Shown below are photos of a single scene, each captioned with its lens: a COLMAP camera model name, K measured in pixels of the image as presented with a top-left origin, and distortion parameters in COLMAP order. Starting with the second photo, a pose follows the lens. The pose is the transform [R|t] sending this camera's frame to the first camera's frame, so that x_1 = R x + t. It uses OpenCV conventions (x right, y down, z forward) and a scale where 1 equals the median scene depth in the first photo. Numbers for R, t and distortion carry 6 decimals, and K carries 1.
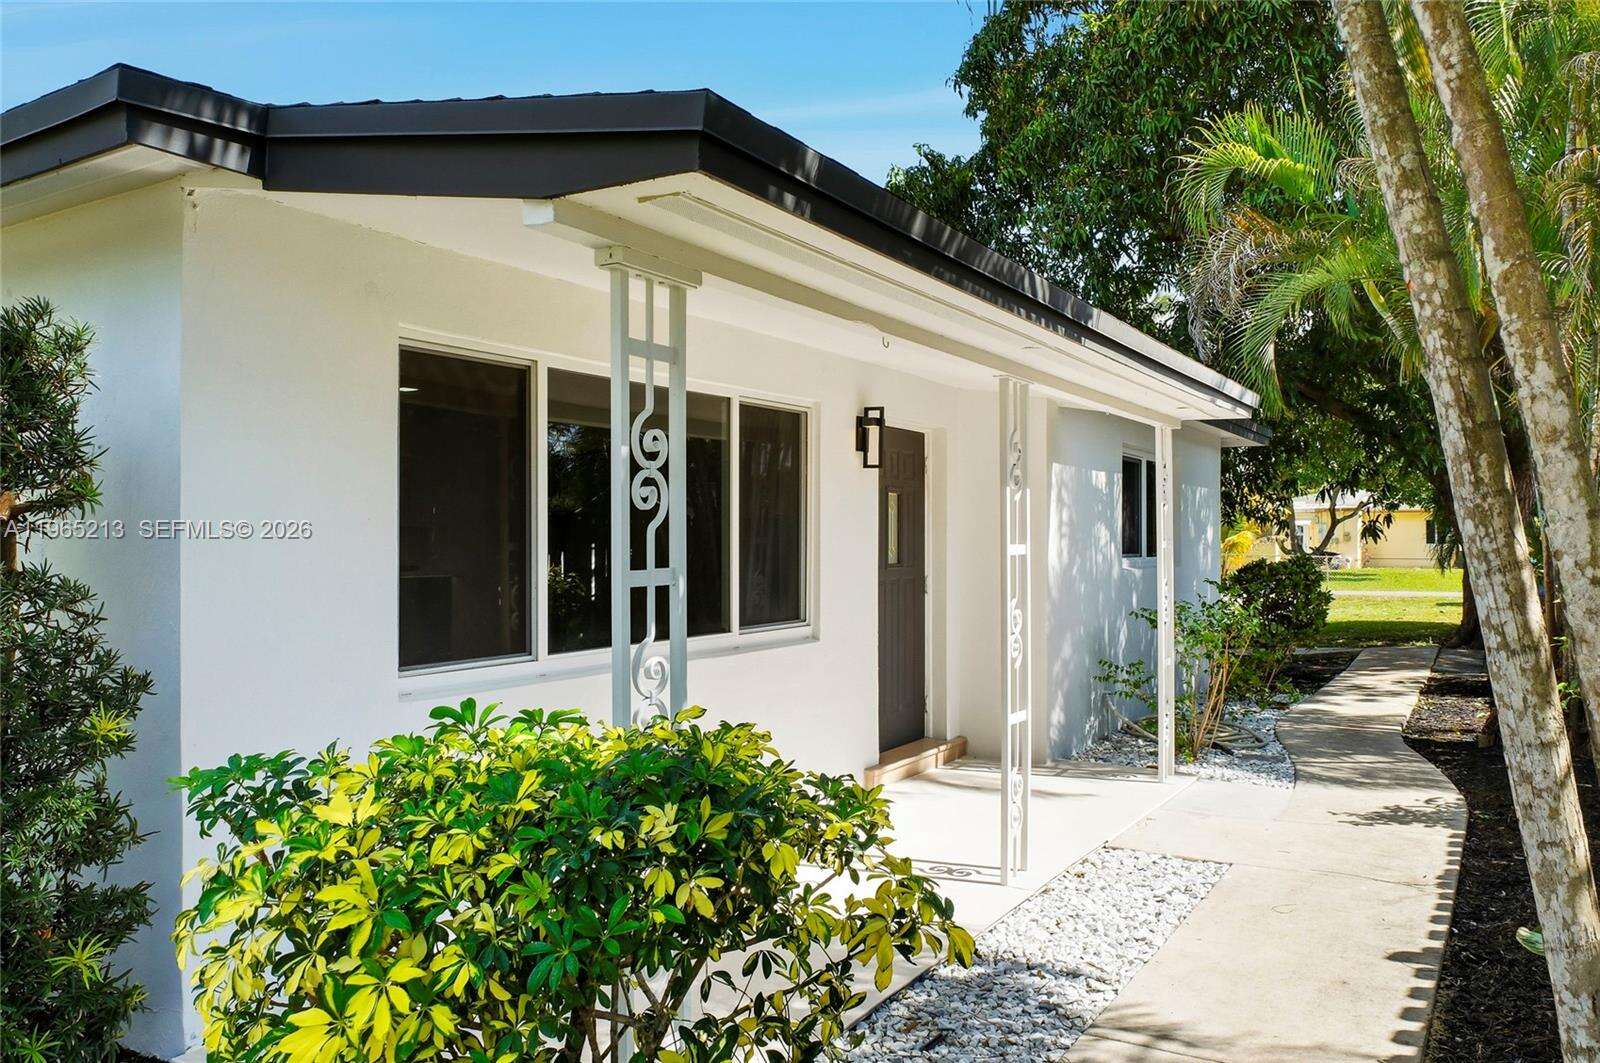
lens RADIAL K [[1169.6, 0, 800.7], [0, 1169.6, 529.0], [0, 0, 1]] dist [-0.024209, -0.001403]
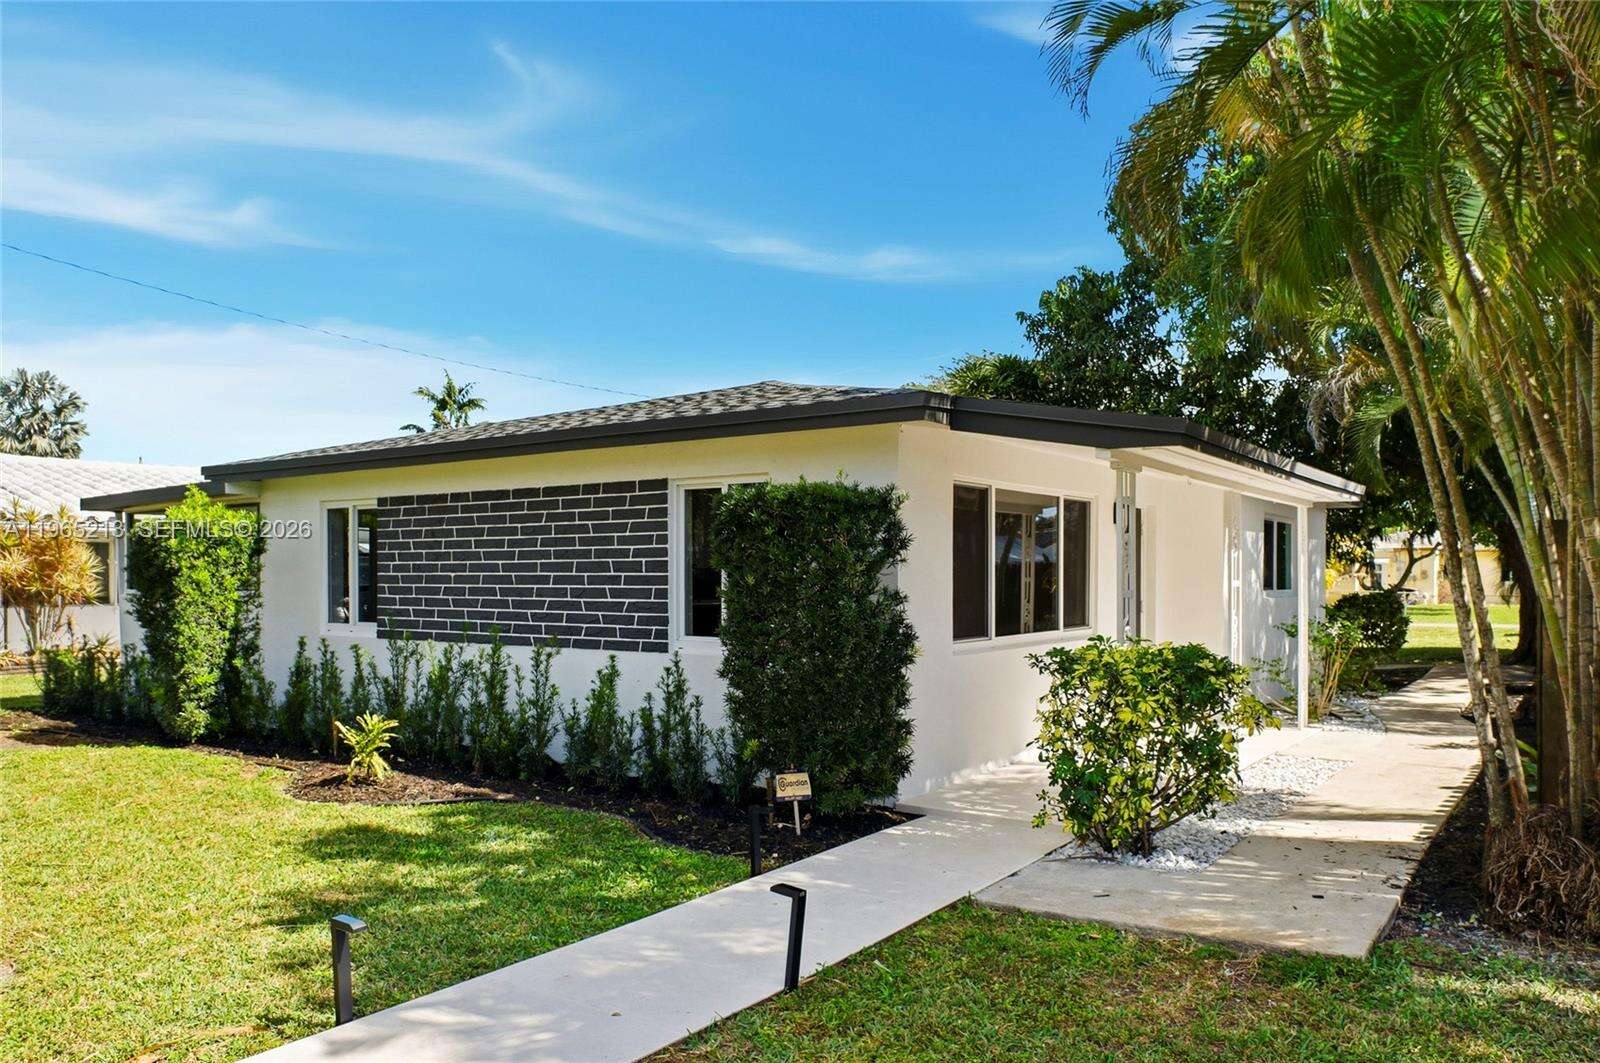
lens RADIAL K [[1169.6, 0, 781.7], [0, 1169.6, 587.2], [0, 0, 1]] dist [-0.024209, -0.001403]
pose [[0.997769, 0.001949, -0.066726, -0.218646], [-0.000692, 0.999822, 0.018864, -0.005844], [0.066751, -0.018776, 0.997593, -0.472002]]
